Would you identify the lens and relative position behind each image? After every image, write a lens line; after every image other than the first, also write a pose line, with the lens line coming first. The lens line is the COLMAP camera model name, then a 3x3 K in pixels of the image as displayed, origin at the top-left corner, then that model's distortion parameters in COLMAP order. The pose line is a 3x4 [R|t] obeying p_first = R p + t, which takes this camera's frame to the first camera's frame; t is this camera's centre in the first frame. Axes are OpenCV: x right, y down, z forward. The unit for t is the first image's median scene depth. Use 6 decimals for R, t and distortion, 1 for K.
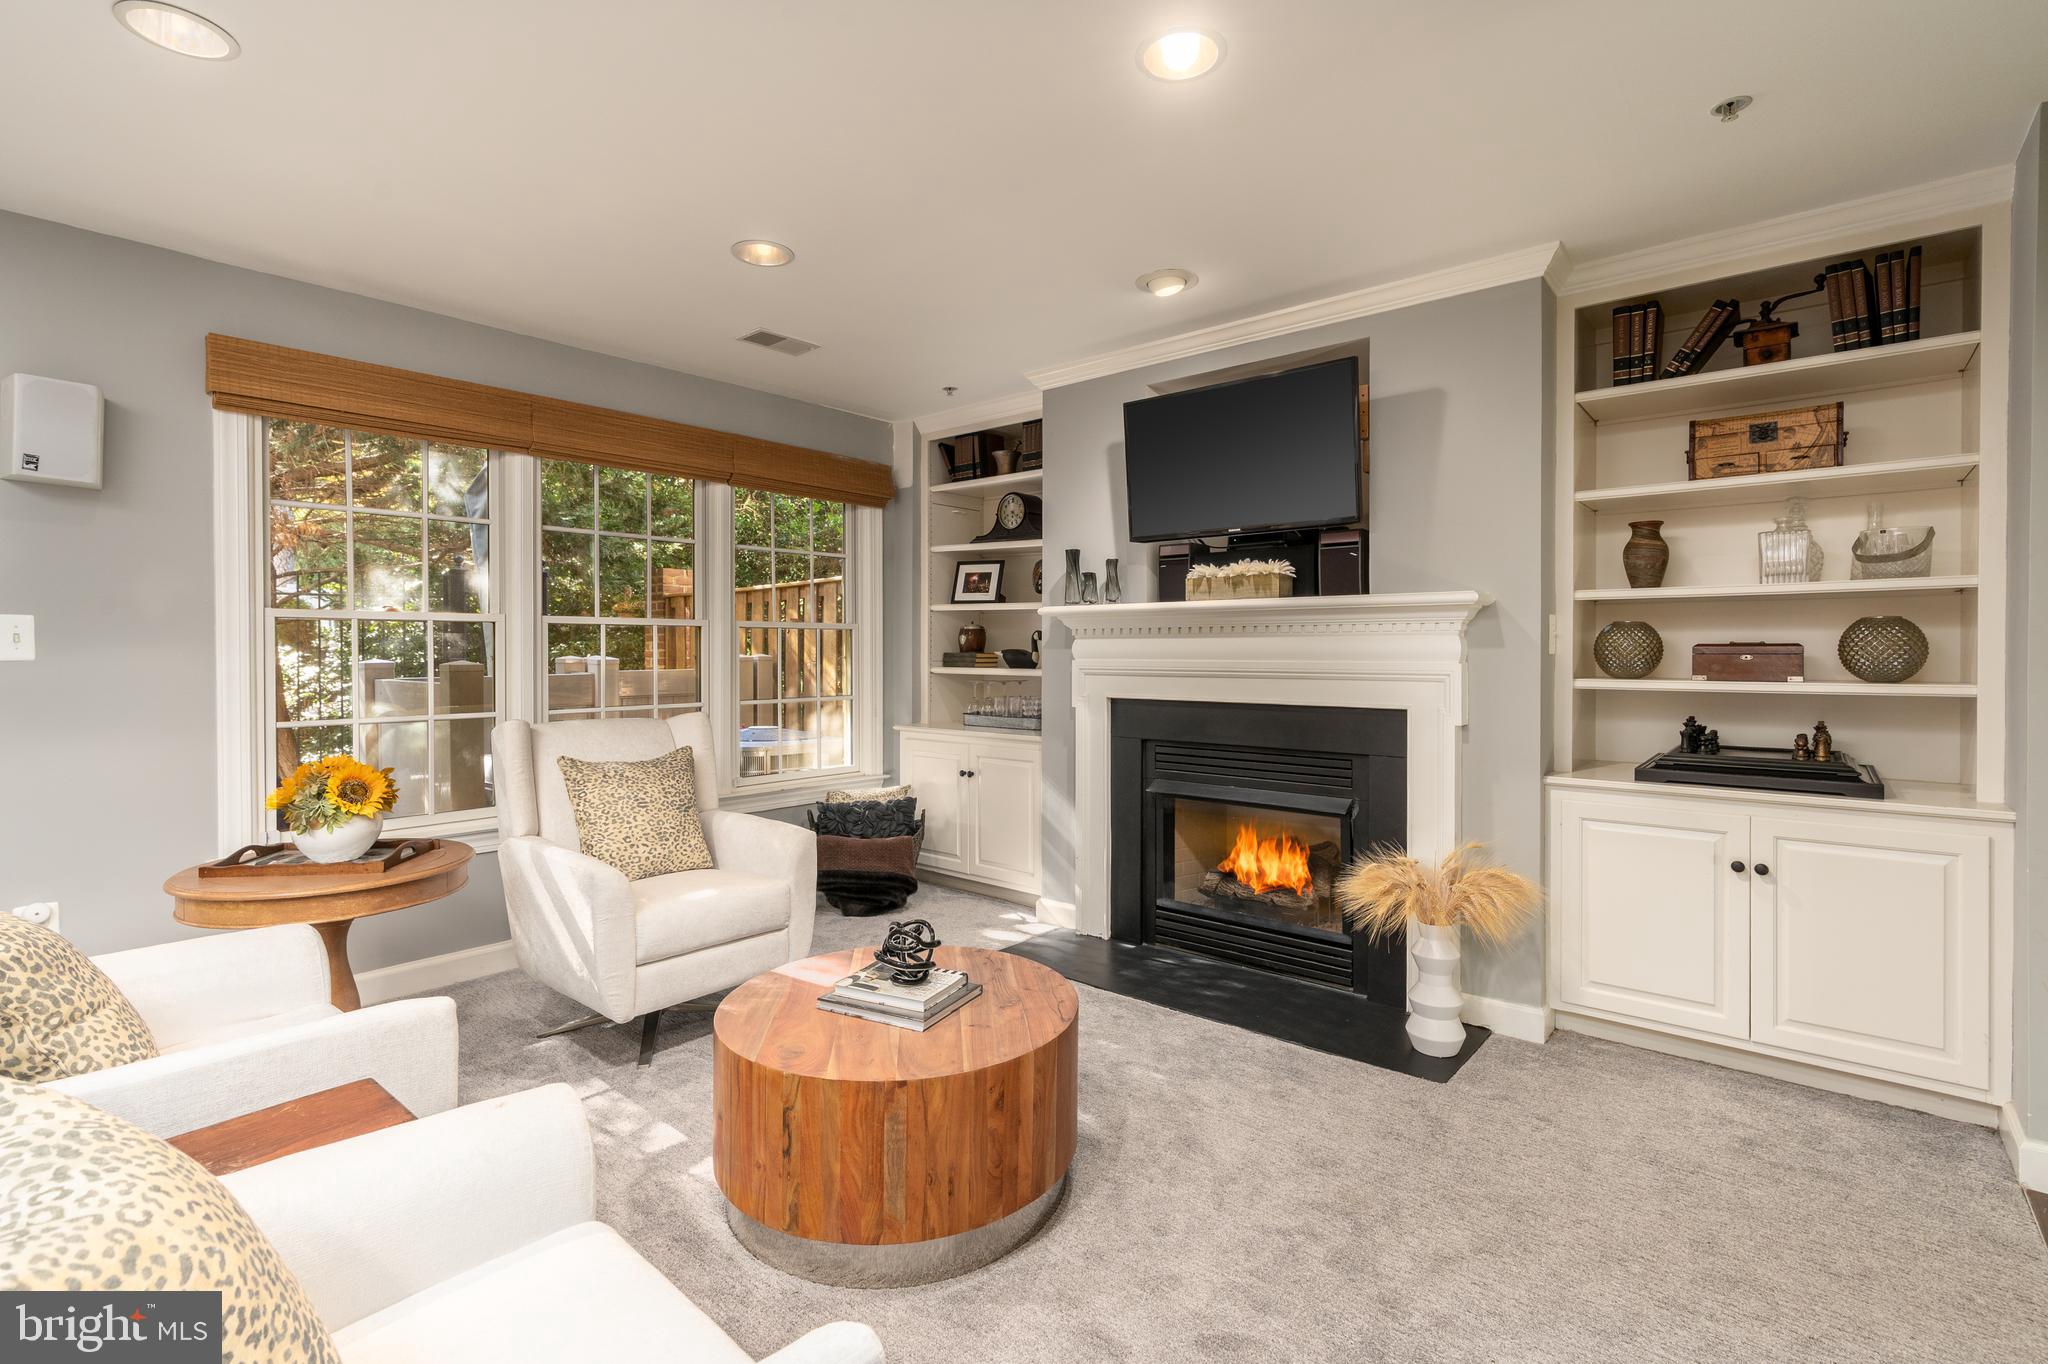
lens RADIAL K [[962.9, 0, 1021.7], [0, 962.9, 651.1], [0, 0, 1]] dist [-0.002053, 0.000164]
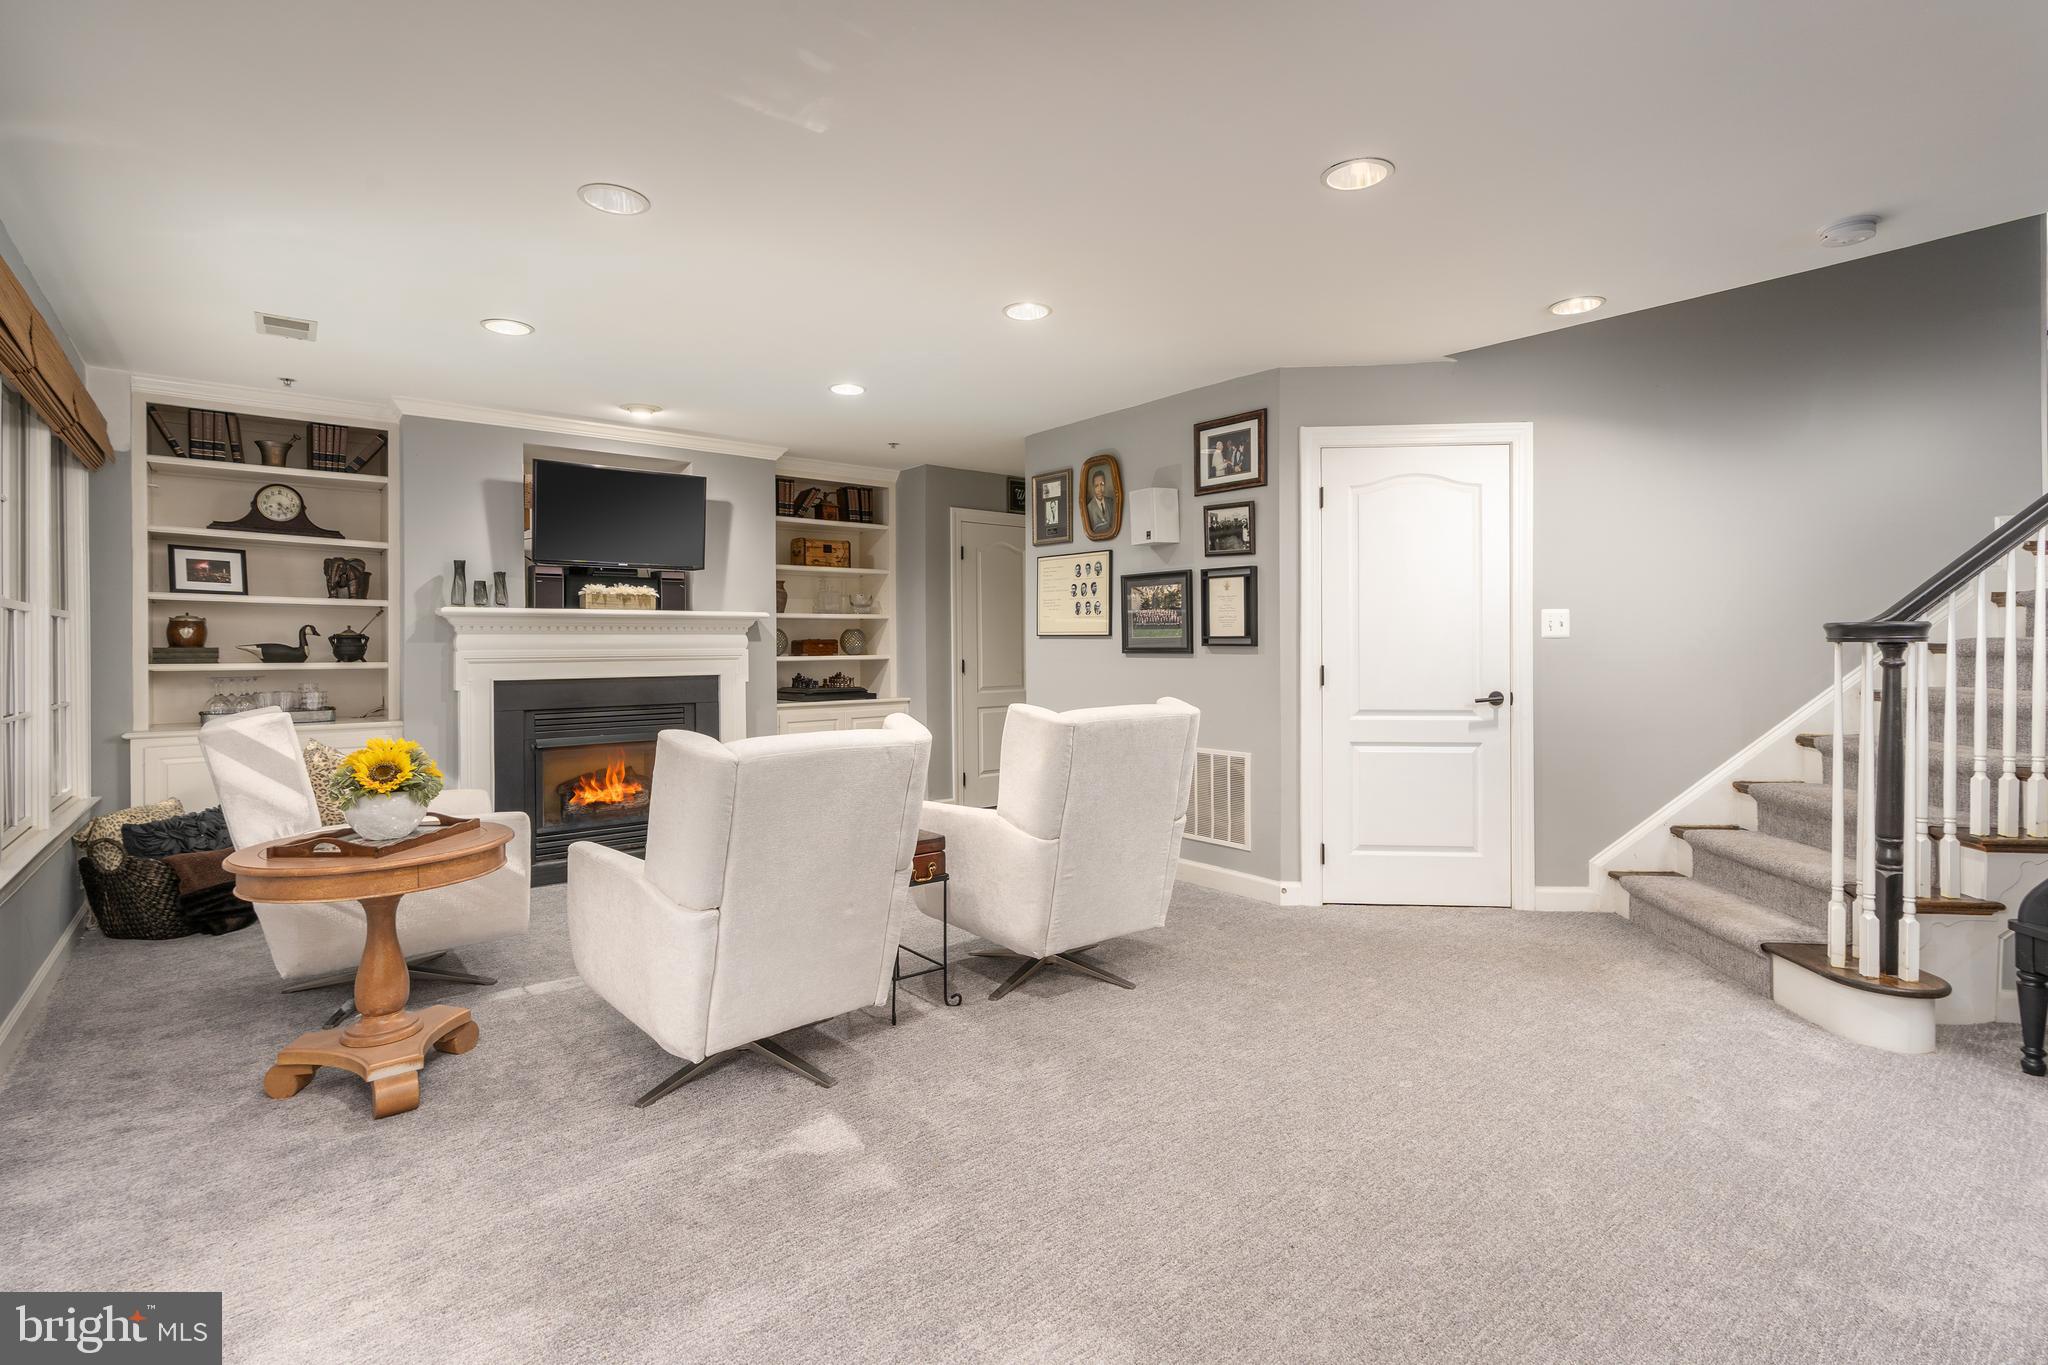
lens RADIAL K [[962.9, 0, 1021.7], [0, 962.9, 651.6], [0, 0, 1]] dist [-0.002053, 0.000164]
pose [[0.166402, -0.008885, 0.986018, -1.203970], [0.006071, 0.999950, 0.007986, 0.004632], [-0.986039, 0.004657, 0.166447, 0.121692]]
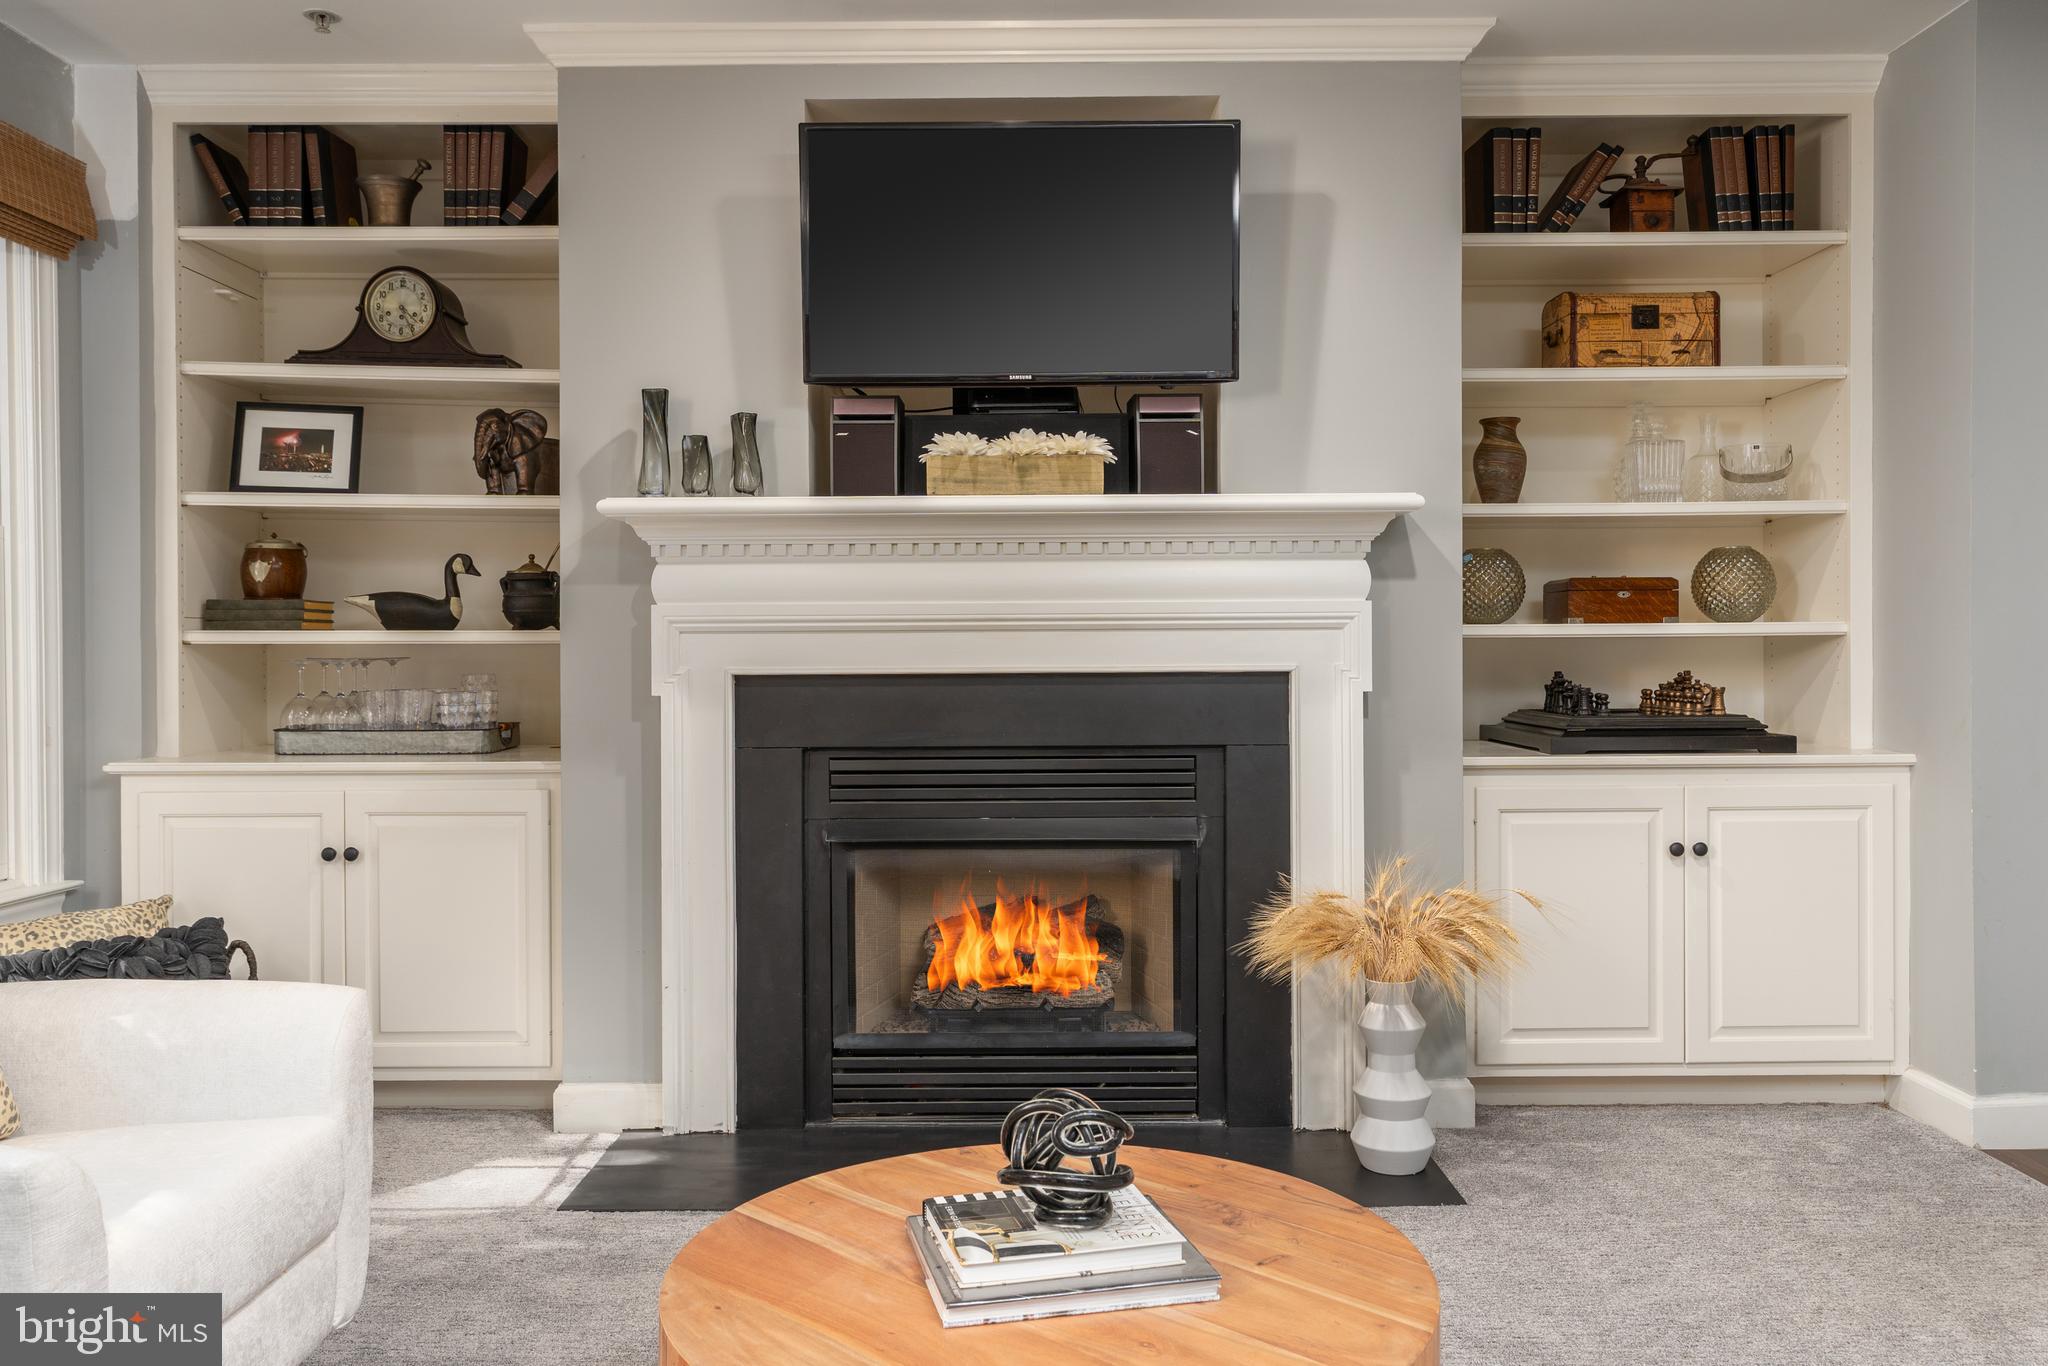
lens RADIAL K [[1595.4, 0, 1024.8], [0, 1595.4, 648.5], [0, 0, 1]] dist [0.002407, 0.004124]
pose [[0.755418, -0.007536, 0.655200, -0.421226], [0.006932, 0.999970, 0.003509, 0.036562], [-0.655207, 0.001891, 0.755447, 0.268944]]
